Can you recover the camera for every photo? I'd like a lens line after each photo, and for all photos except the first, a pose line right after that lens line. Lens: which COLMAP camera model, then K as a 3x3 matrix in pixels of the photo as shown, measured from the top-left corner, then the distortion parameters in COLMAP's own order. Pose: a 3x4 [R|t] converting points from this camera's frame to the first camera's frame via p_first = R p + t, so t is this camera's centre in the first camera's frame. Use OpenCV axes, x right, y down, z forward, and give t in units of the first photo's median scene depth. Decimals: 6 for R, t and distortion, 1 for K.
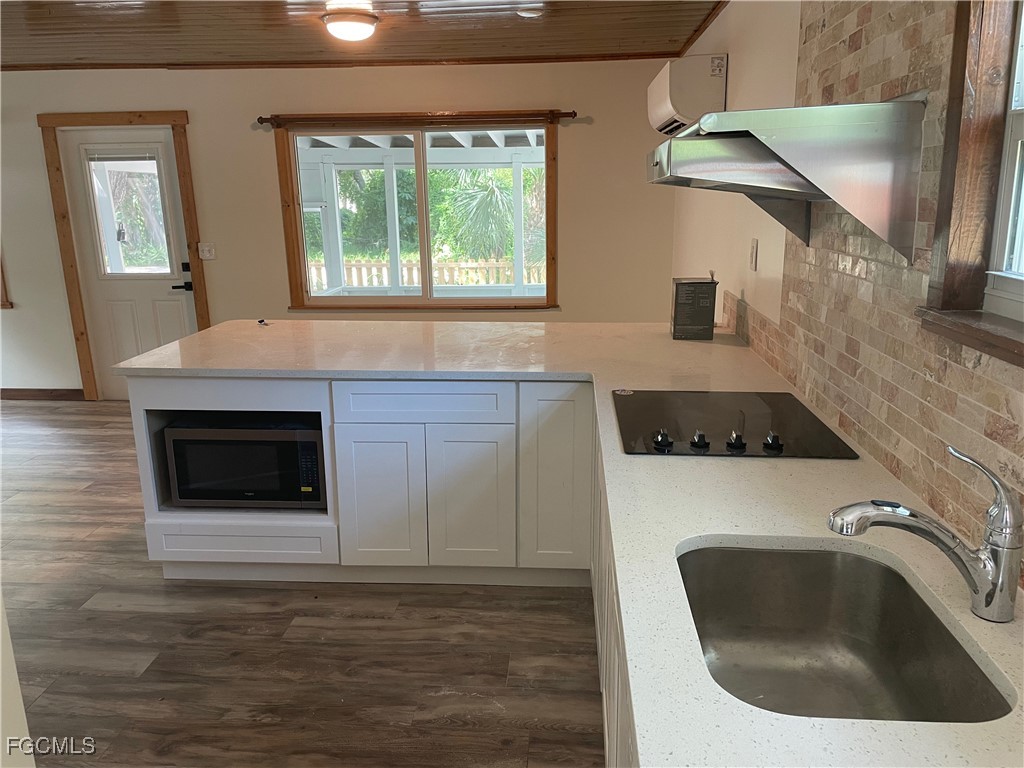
lens RADIAL K [[780.7, 0, 508.7], [0, 780.7, 382.1], [0, 0, 1]] dist [0.045602, -0.037814]
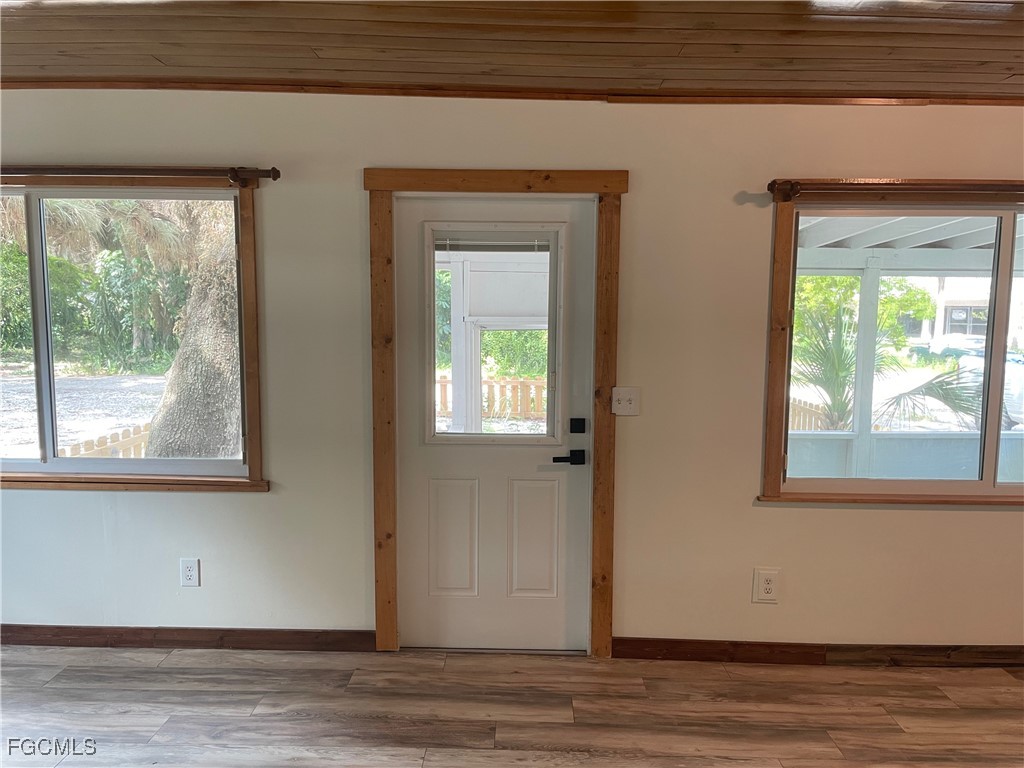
lens RADIAL K [[780.7, 0, 517.3], [0, 780.7, 384.4], [0, 0, 1]] dist [0.045602, -0.037814]
pose [[0.997460, 0.018334, 0.068830, -0.506266], [-0.009143, 0.991268, -0.131547, -0.100926], [-0.070641, 0.130584, 0.988918, 0.421419]]
